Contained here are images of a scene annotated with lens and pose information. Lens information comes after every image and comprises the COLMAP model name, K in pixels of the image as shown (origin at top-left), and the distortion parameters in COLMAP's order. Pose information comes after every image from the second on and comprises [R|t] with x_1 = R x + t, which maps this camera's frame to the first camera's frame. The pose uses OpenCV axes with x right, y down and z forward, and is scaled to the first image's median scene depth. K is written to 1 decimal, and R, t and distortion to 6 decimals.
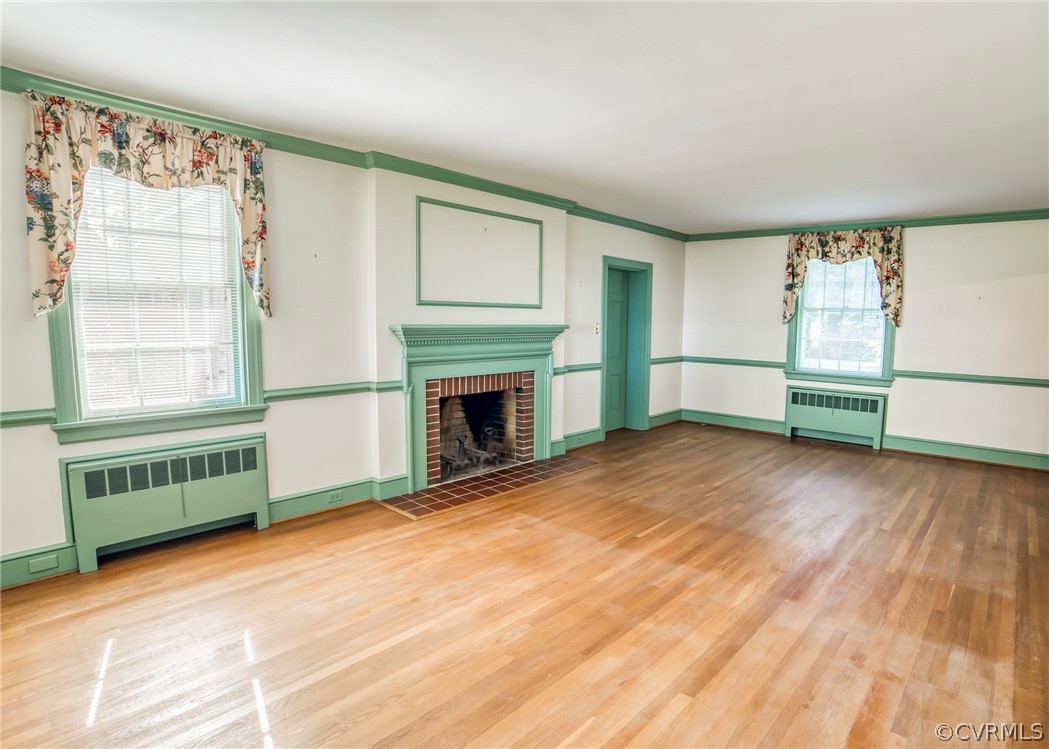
lens RADIAL K [[548.6, 0, 565.3], [0, 548.6, 378.2], [0, 0, 1]] dist [-0.106529, 0.040094]
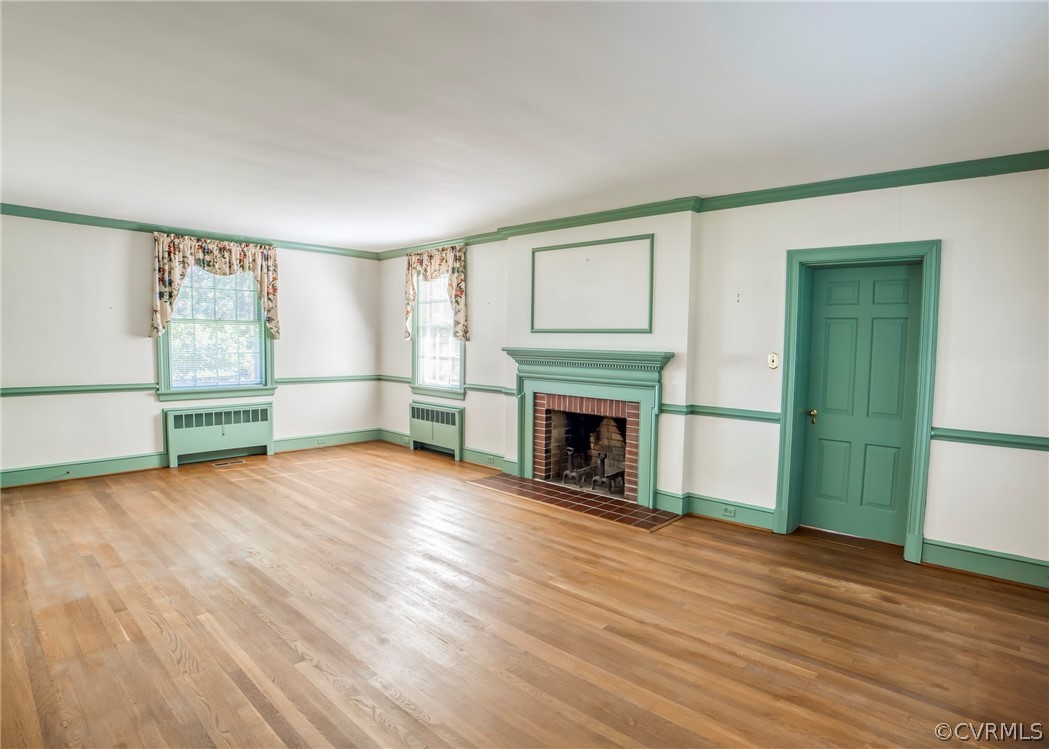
lens RADIAL K [[548.6, 0, 565.3], [0, 548.6, 378.2], [0, 0, 1]] dist [-0.106529, 0.040094]
pose [[0.032966, 0.051024, -0.998153, 0.908149], [-0.126208, 0.990914, 0.046486, -0.086779], [0.991456, 0.124443, 0.039106, 0.921882]]
